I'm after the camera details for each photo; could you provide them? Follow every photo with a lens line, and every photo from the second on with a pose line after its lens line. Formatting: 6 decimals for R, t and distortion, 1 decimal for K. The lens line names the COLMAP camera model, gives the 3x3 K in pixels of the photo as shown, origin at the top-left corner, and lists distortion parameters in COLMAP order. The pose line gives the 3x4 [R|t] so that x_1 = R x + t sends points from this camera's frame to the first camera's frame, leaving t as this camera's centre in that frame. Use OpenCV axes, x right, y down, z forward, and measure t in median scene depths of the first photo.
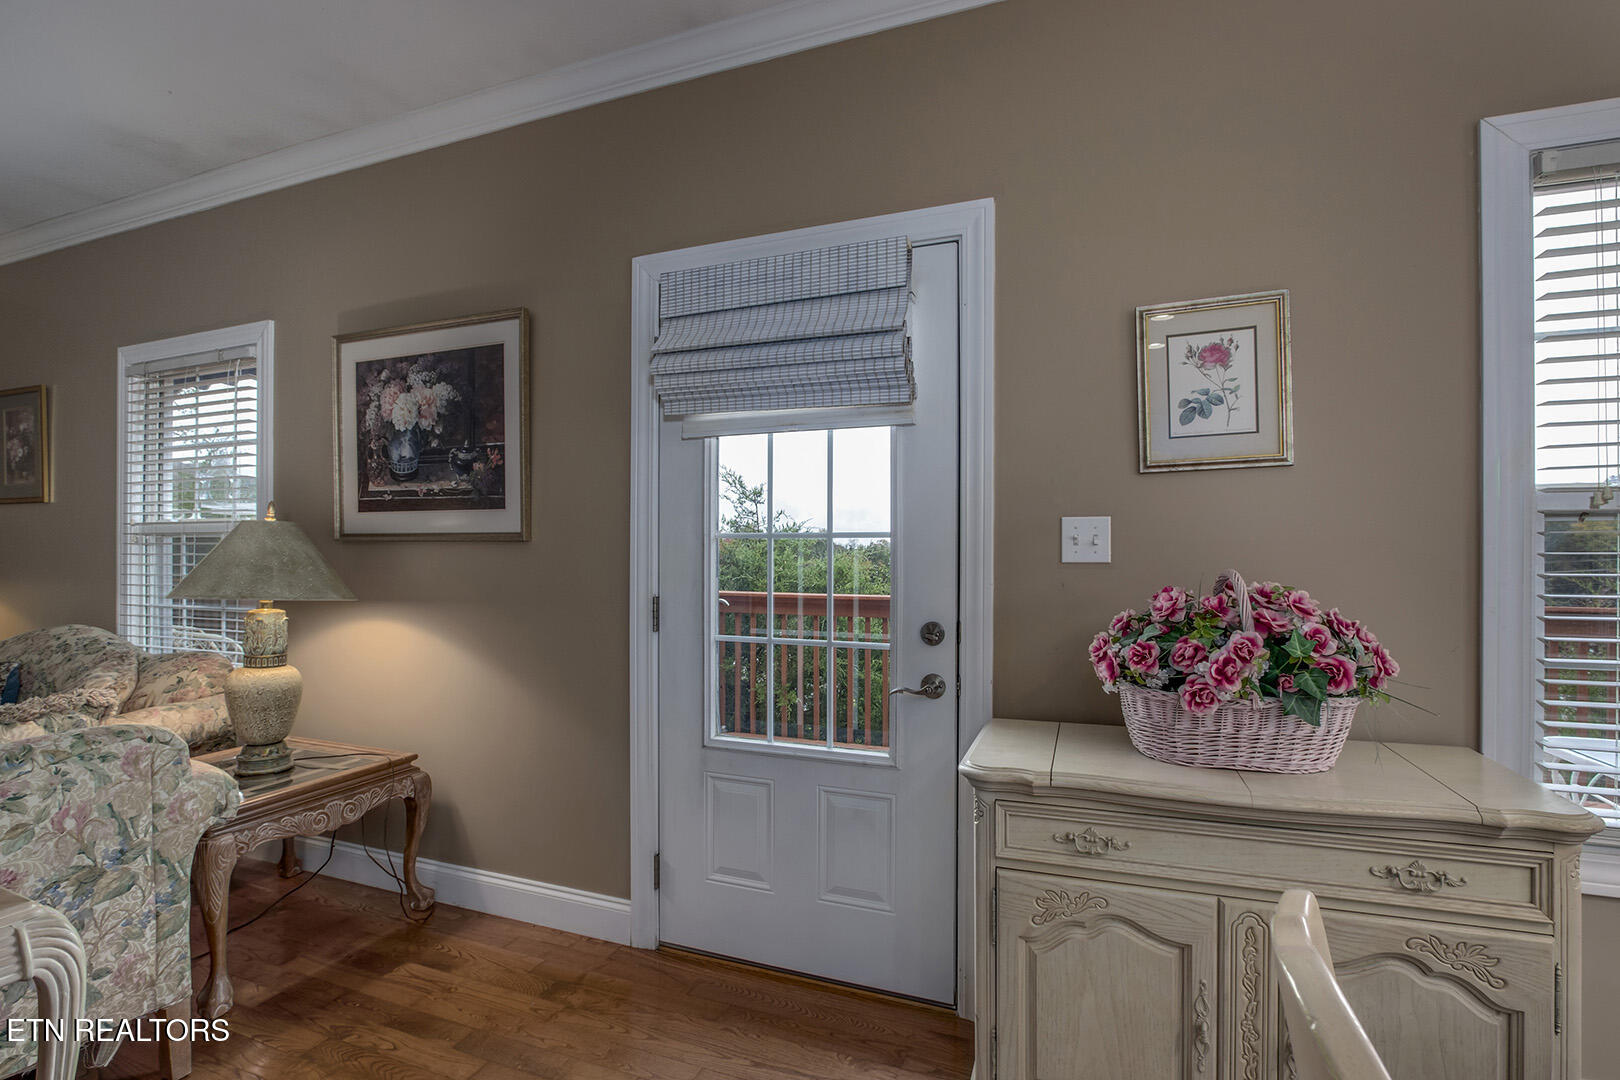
lens RADIAL K [[761.2, 0, 814.1], [0, 761.2, 549.0], [0, 0, 1]] dist [-0.028575, 0.005915]
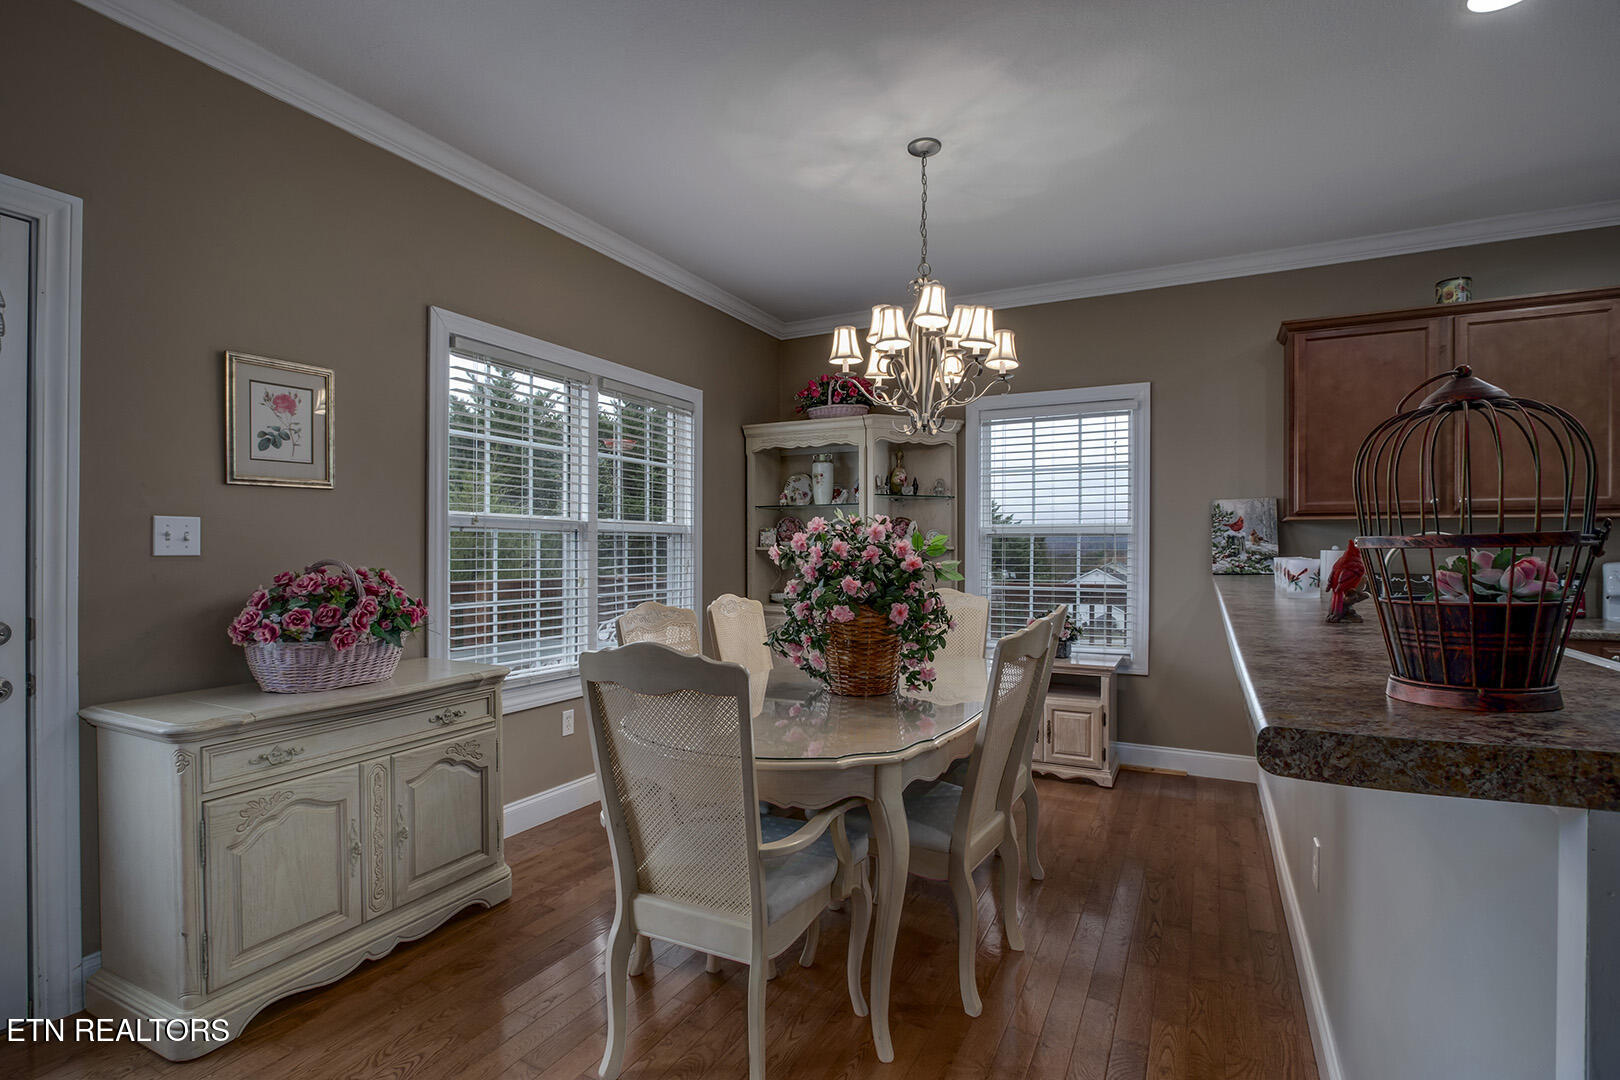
lens RADIAL K [[761.2, 0, 810.0], [0, 761.2, 552.0], [0, 0, 1]] dist [-0.028575, 0.005915]
pose [[0.110585, -0.002608, 0.993863, -0.544585], [-0.006605, 0.999973, 0.003359, 0.001376], [-0.993845, -0.006936, 0.110565, -0.074354]]
